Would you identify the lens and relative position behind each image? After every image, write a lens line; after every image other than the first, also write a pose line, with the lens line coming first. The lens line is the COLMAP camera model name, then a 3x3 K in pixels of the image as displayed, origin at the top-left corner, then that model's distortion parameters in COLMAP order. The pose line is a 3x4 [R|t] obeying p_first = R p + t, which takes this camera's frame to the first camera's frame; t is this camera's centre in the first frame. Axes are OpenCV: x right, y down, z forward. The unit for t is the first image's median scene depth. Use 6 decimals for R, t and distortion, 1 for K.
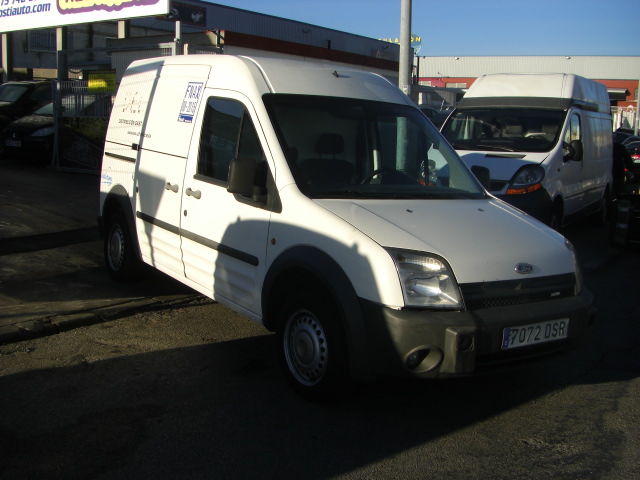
lens RADIAL K [[715.8, 0, 314.8], [0, 715.8, 241.5], [0, 0, 1]] dist [-0.149912, 0.000000]
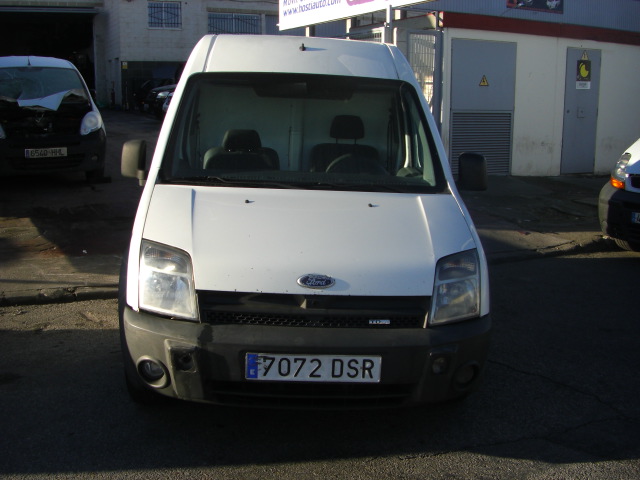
lens RADIAL K [[715.8, 0, 313.4], [0, 715.8, 240.4], [0, 0, 1]] dist [-0.149912, 0.000000]
pose [[0.861703, 0.070910, -0.502433, 0.665274], [-0.065867, 0.997441, 0.027805, -0.026978], [0.503119, 0.009134, 0.864169, 0.322793]]
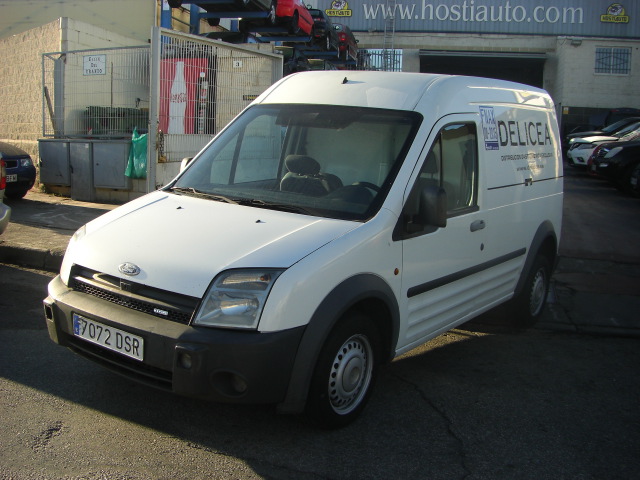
lens RADIAL K [[715.8, 0, 314.3], [0, 715.8, 242.6], [0, 0, 1]] dist [-0.149912, 0.000000]
pose [[0.350862, 0.116861, -0.929107, 1.217620], [-0.183543, 0.981519, 0.054141, -0.089423], [0.918263, 0.151535, 0.365827, 0.858551]]
